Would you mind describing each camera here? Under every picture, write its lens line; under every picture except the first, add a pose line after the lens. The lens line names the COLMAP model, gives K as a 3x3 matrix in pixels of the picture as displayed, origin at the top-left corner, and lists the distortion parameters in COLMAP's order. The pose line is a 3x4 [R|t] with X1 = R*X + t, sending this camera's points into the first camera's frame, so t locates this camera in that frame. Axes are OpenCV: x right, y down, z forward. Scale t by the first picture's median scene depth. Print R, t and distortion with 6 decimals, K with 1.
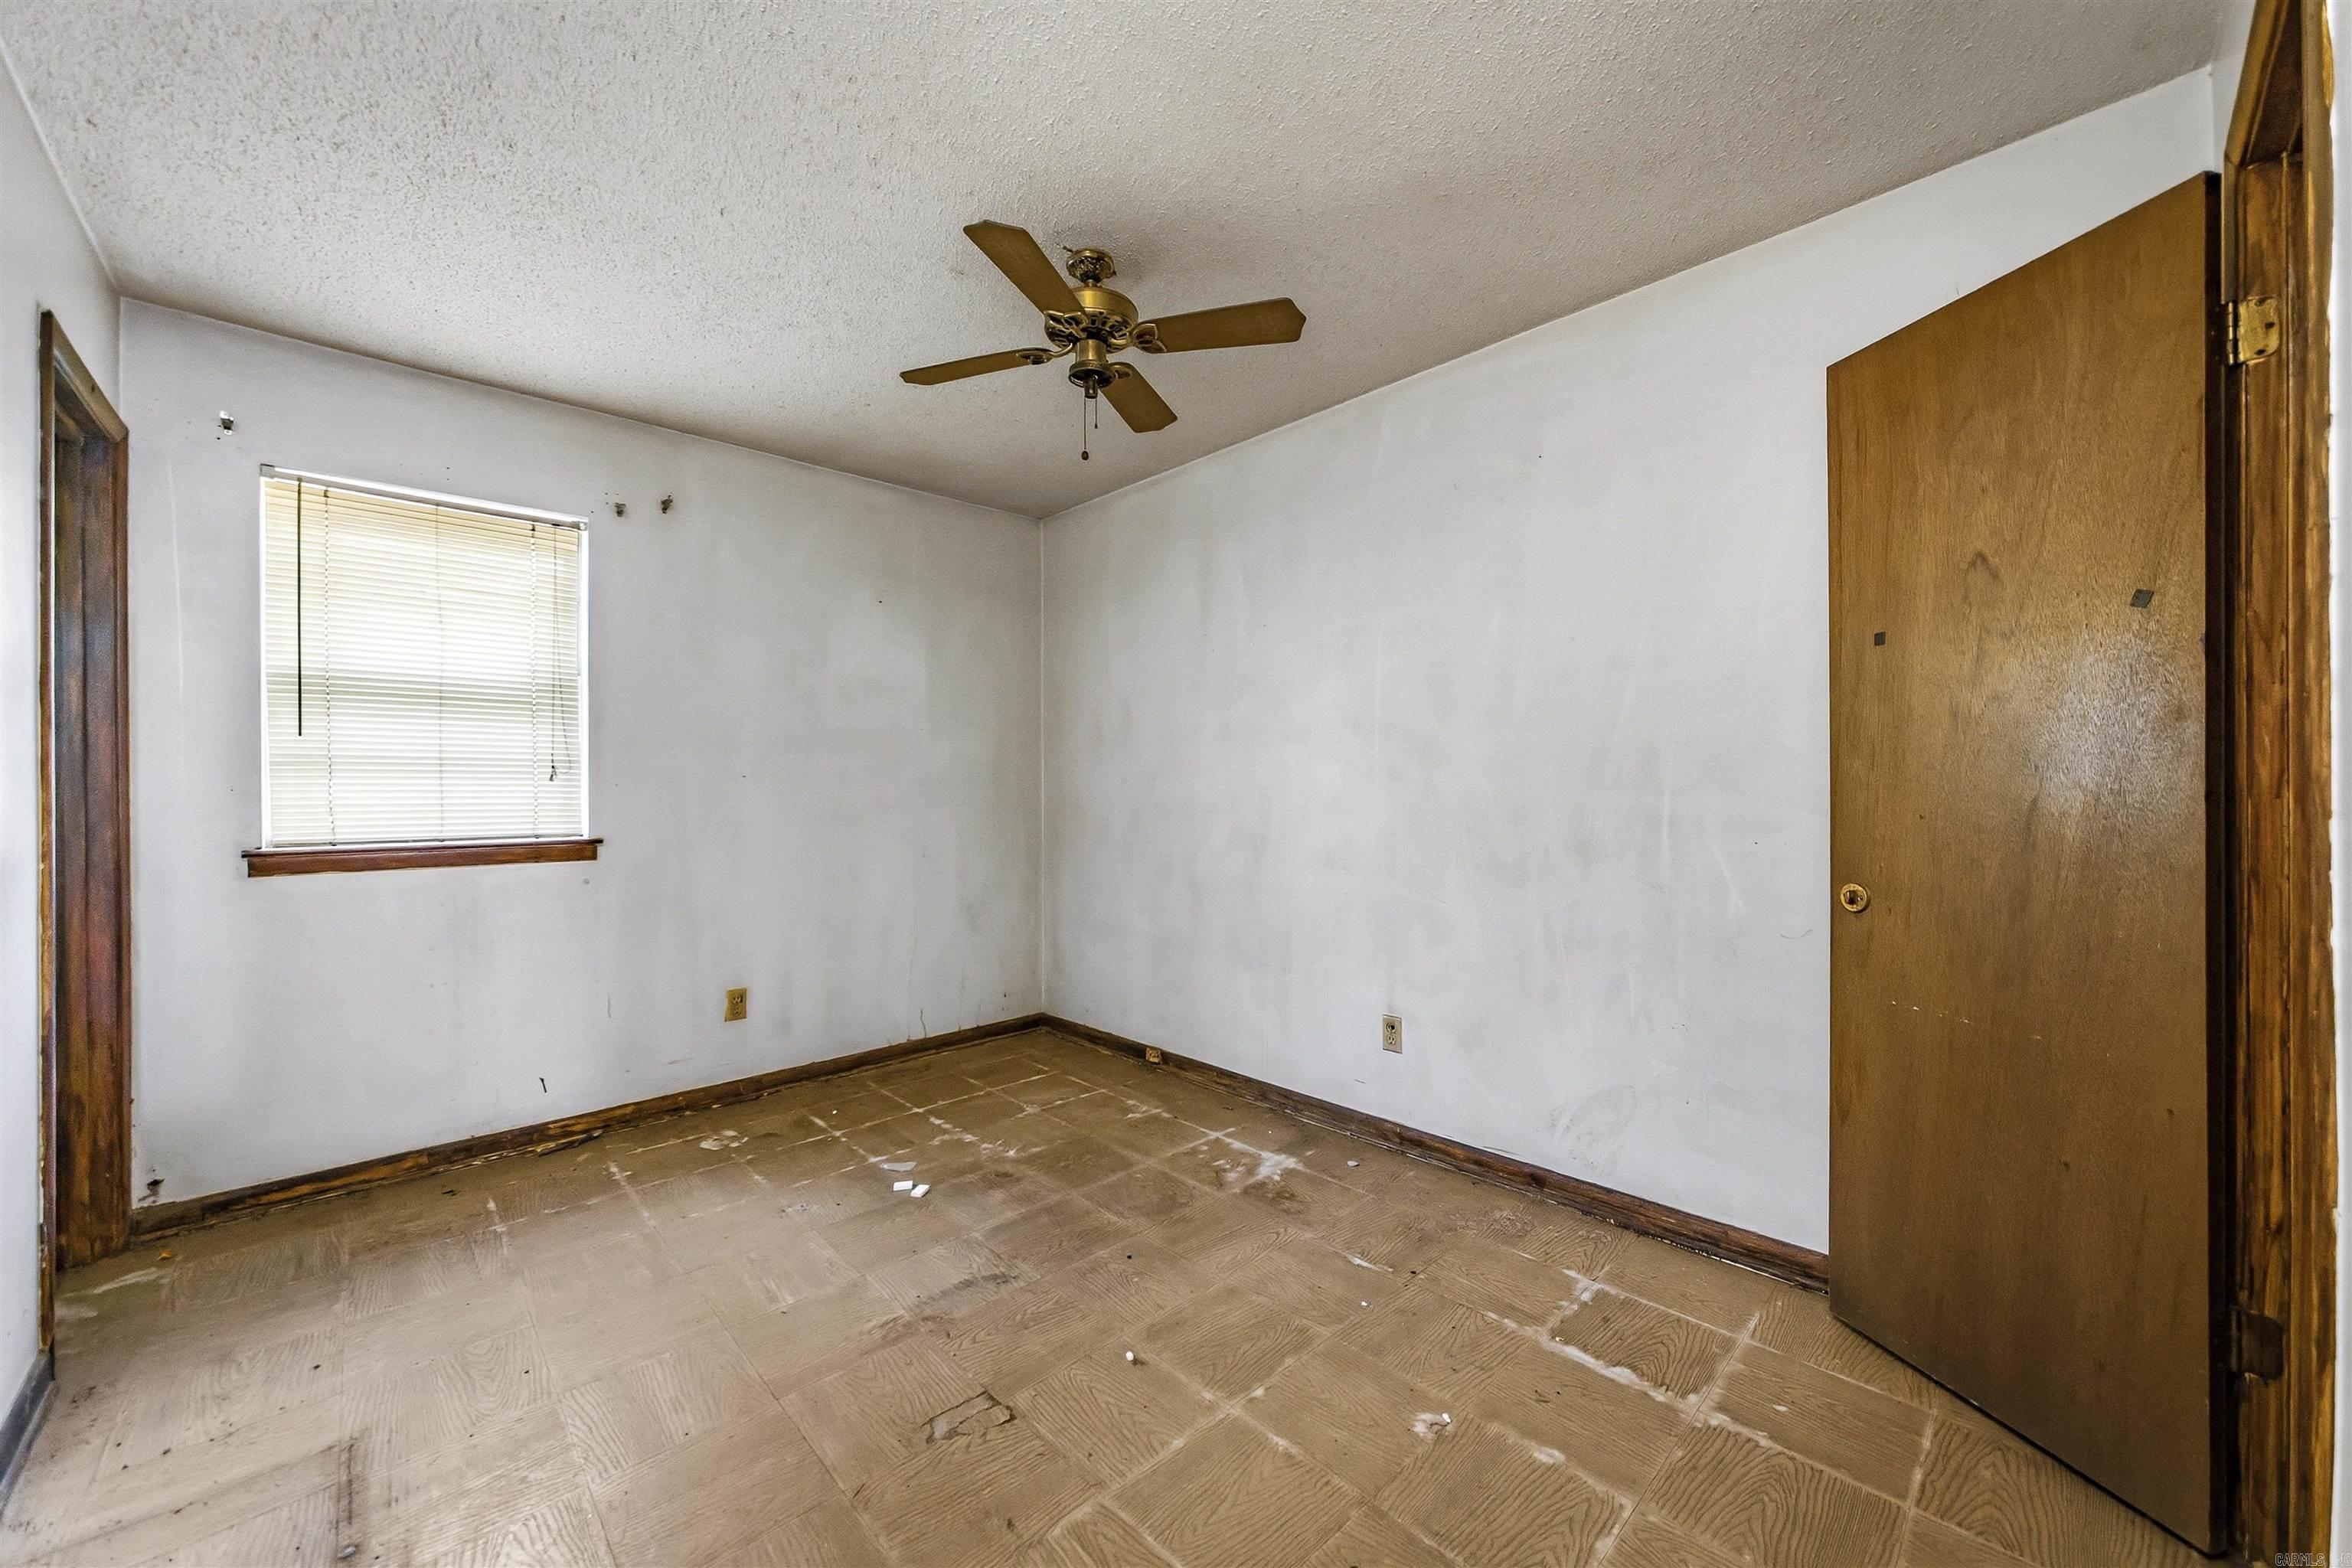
lens RADIAL K [[895.3, 0, 1176.0], [0, 895.3, 784.0], [0, 0, 1]] dist [-0.000733, -0.000475]
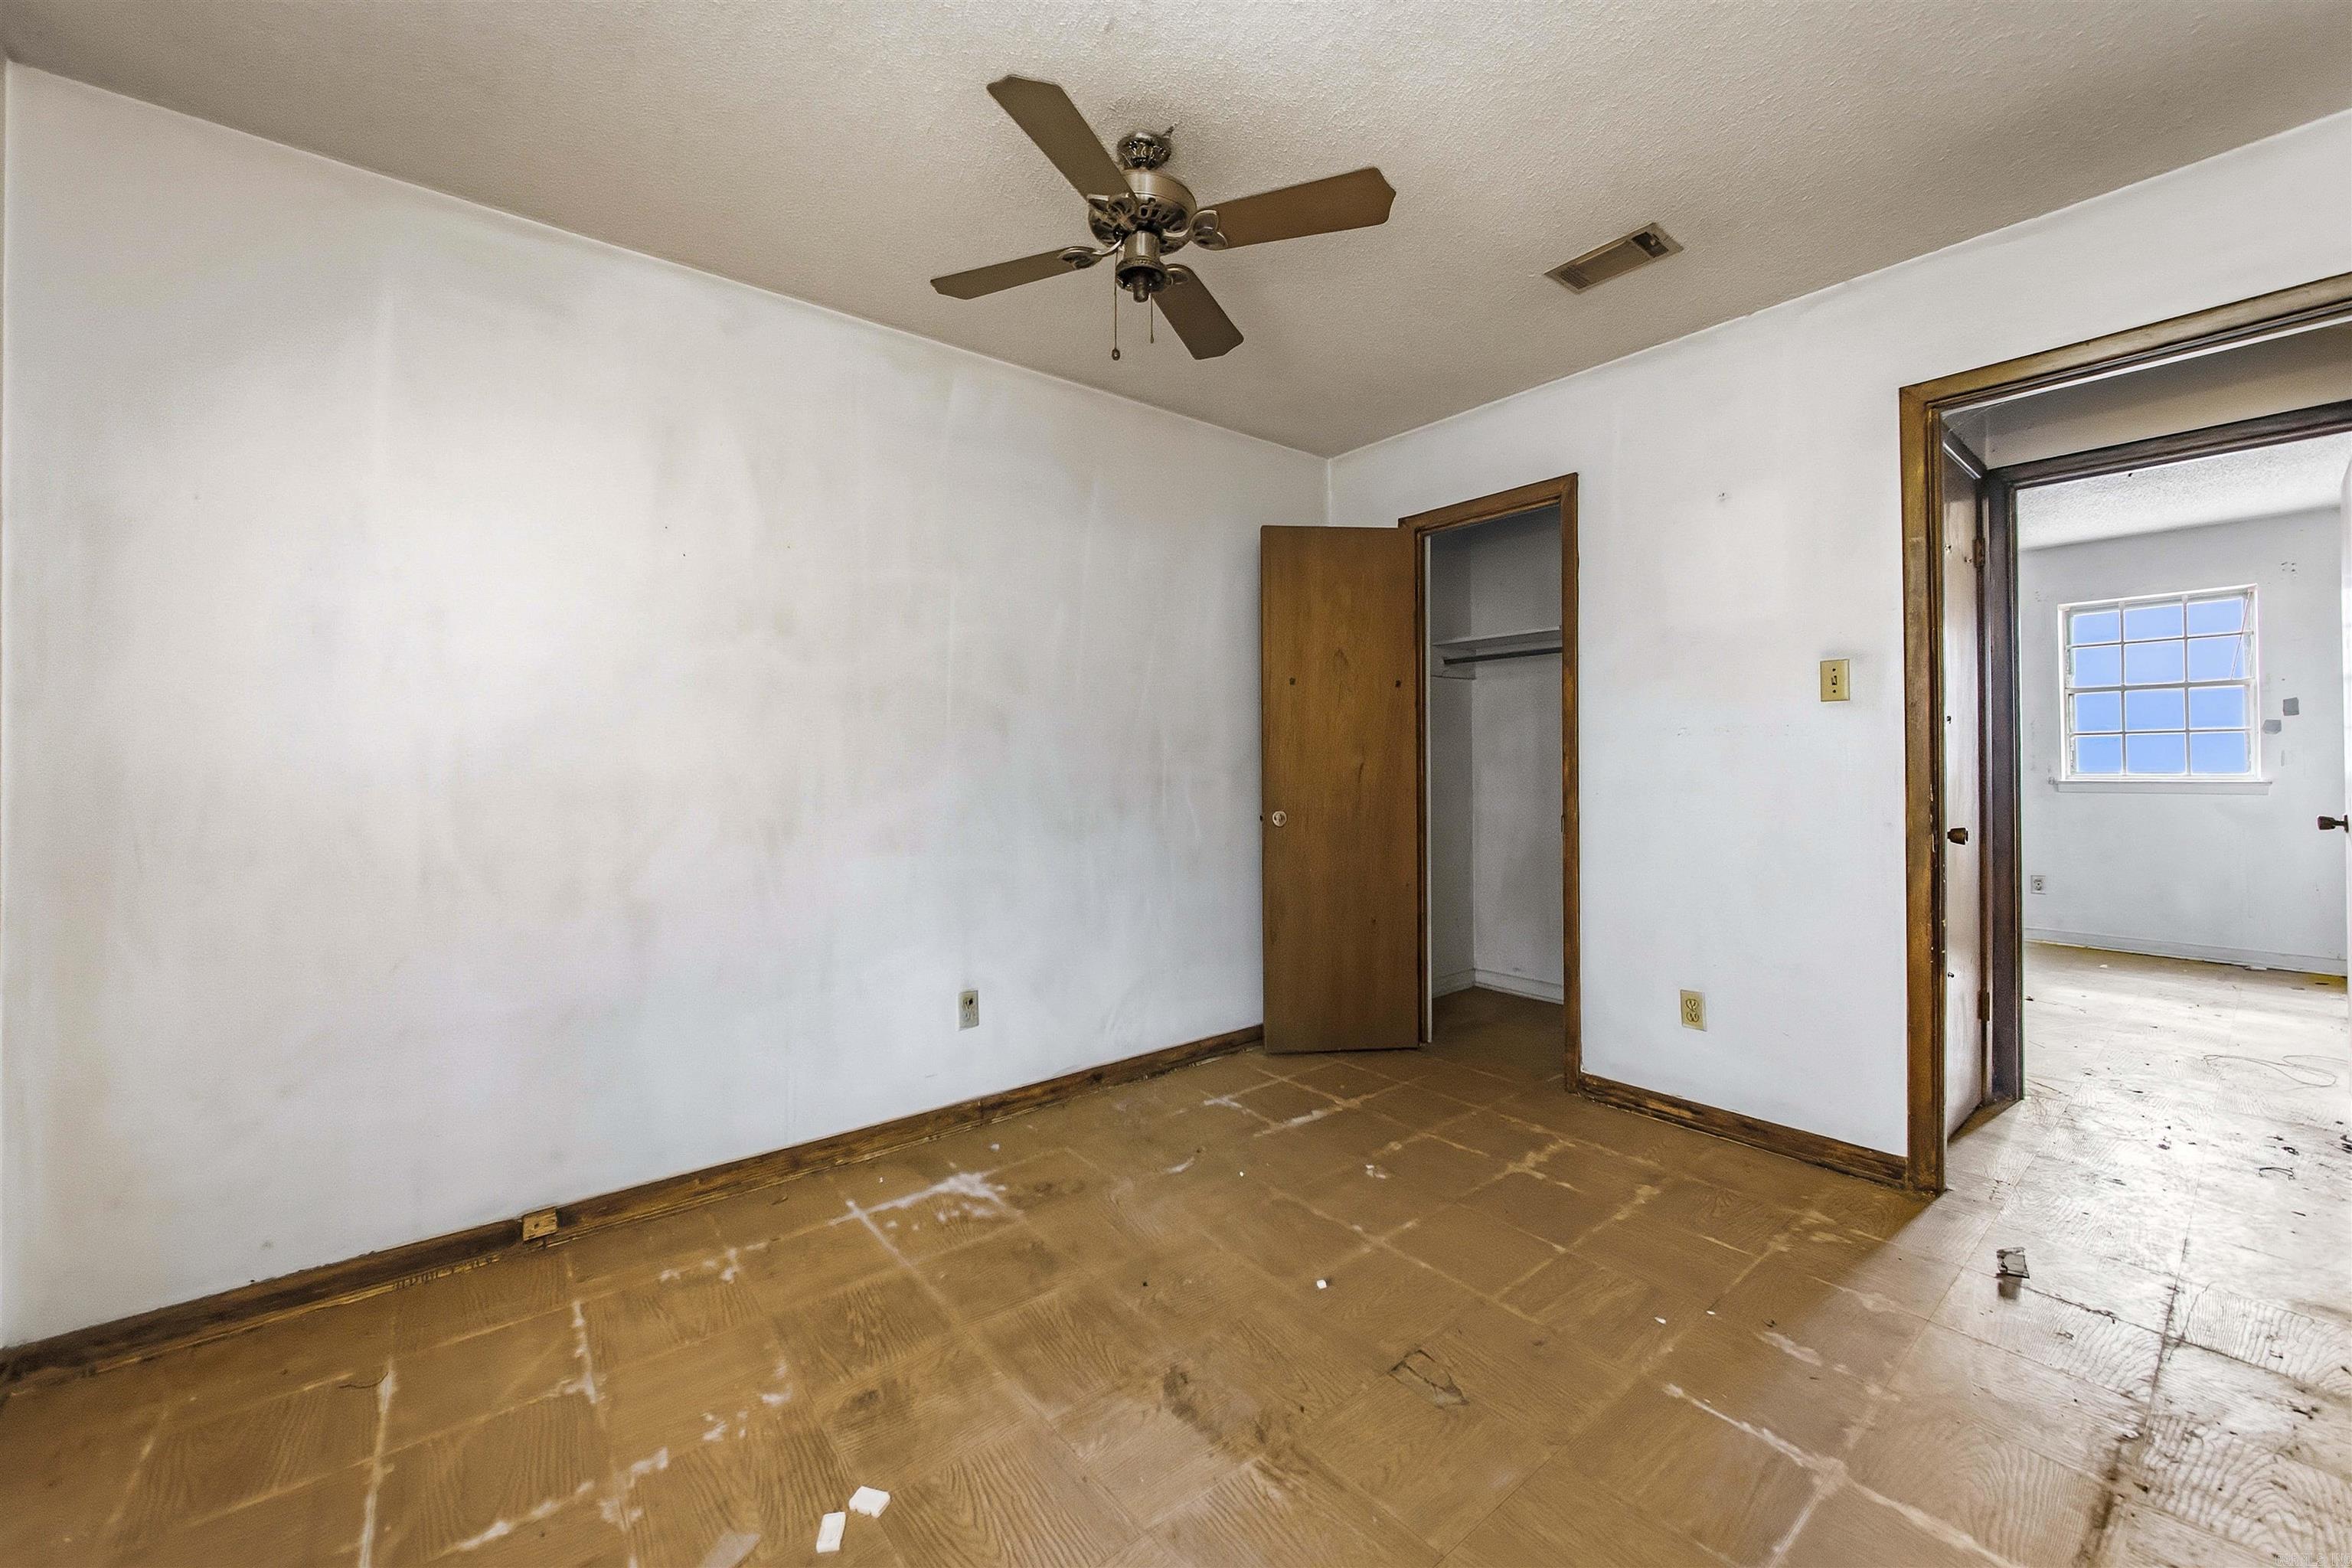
lens RADIAL K [[913.2, 0, 1181.9], [0, 913.2, 735.9], [0, 0, 1]] dist [-0.000186, -0.000533]
pose [[0.065657, 0.034855, 0.997233, -0.847124], [-0.000126, 0.999390, -0.034922, 0.016711], [-0.997842, 0.002167, 0.065621, 0.790988]]
